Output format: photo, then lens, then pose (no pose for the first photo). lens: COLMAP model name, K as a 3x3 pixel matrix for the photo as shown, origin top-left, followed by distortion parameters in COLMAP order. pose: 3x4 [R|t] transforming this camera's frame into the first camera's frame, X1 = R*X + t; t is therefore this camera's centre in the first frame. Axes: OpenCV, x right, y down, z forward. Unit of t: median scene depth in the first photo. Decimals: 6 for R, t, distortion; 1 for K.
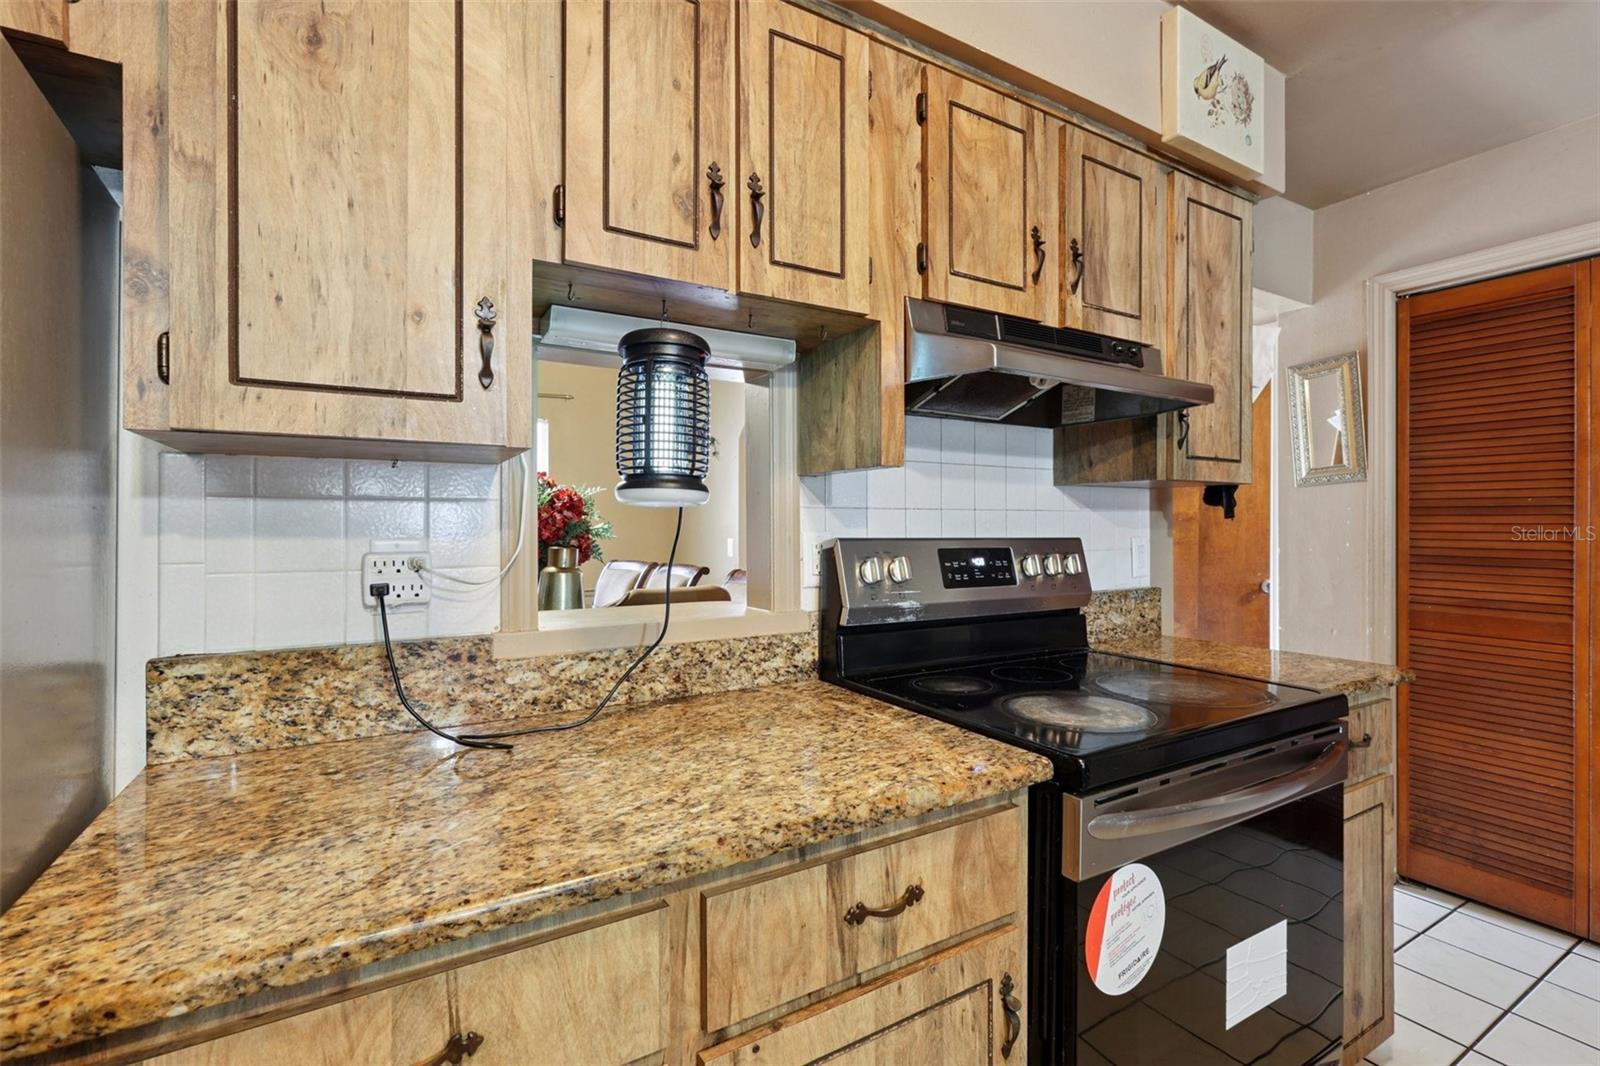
lens RADIAL K [[724.0, 0, 811.2], [0, 724.0, 524.1], [0, 0, 1]] dist [-0.001189, 0.000287]
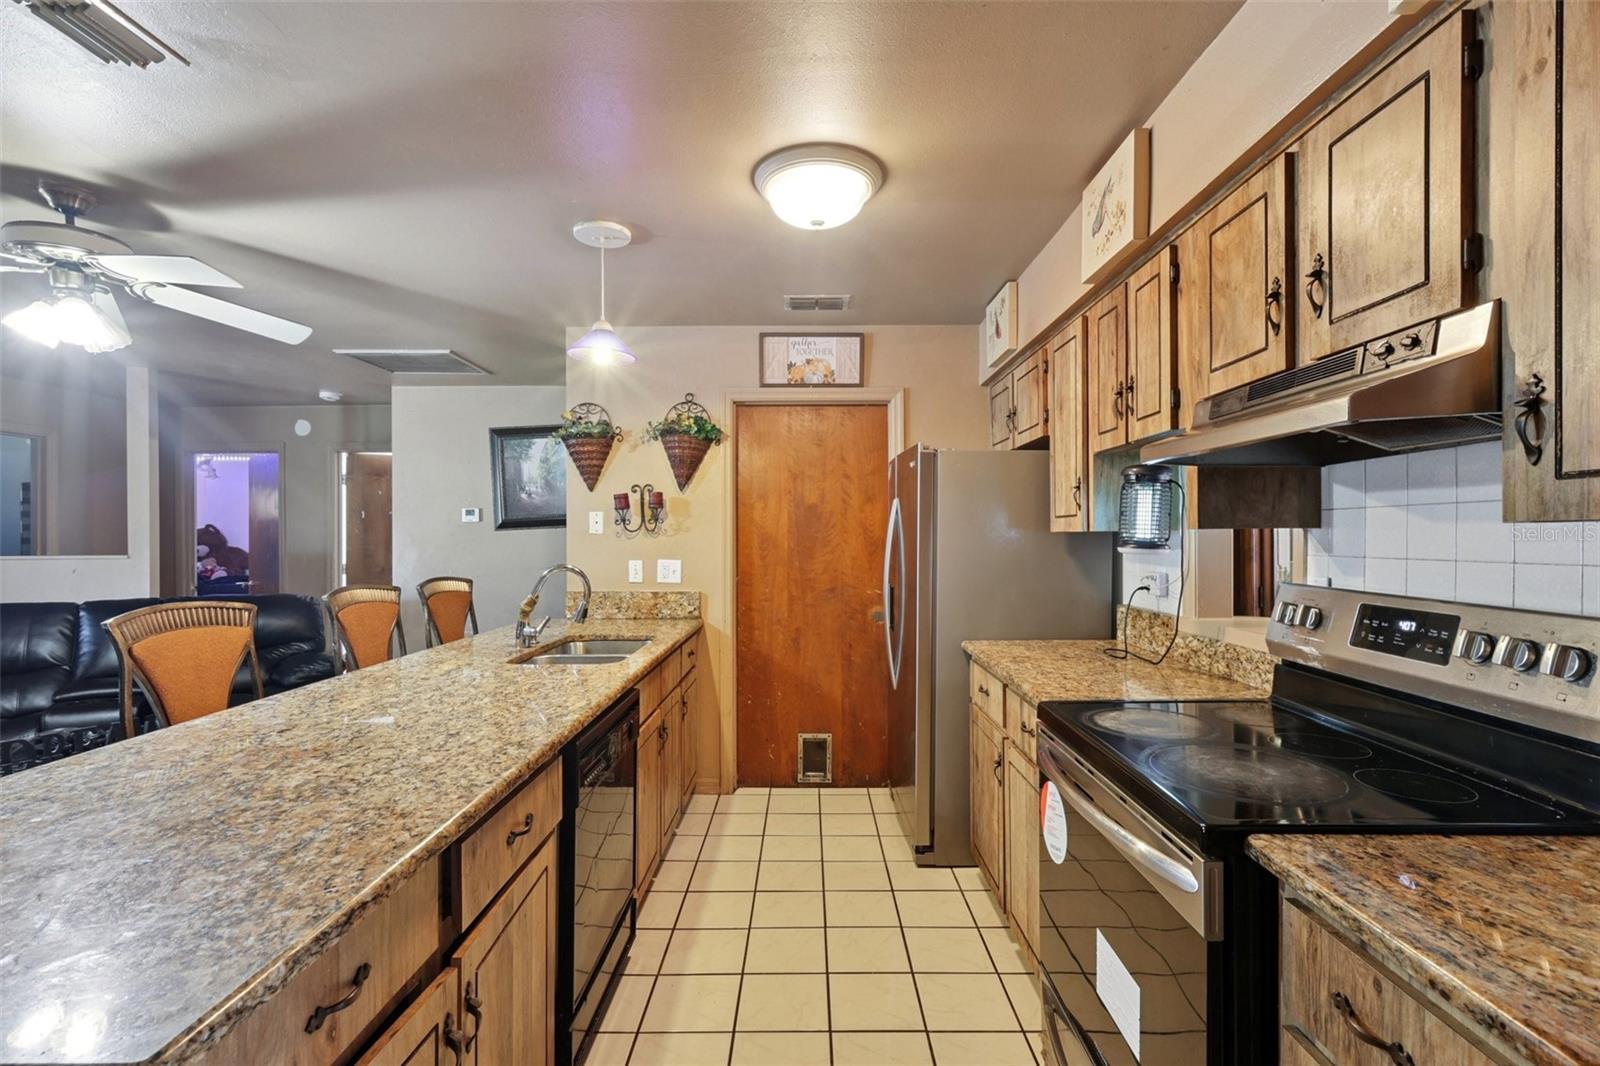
lens RADIAL K [[715.6, 0, 802.4], [0, 715.6, 543.7], [0, 0, 1]] dist [-0.001136, 0.001109]
pose [[-0.525232, 0.011447, -0.850882, 1.579840], [0.003910, 0.999931, 0.011038, -0.066204], [0.850950, 0.002471, -0.525241, 1.027453]]
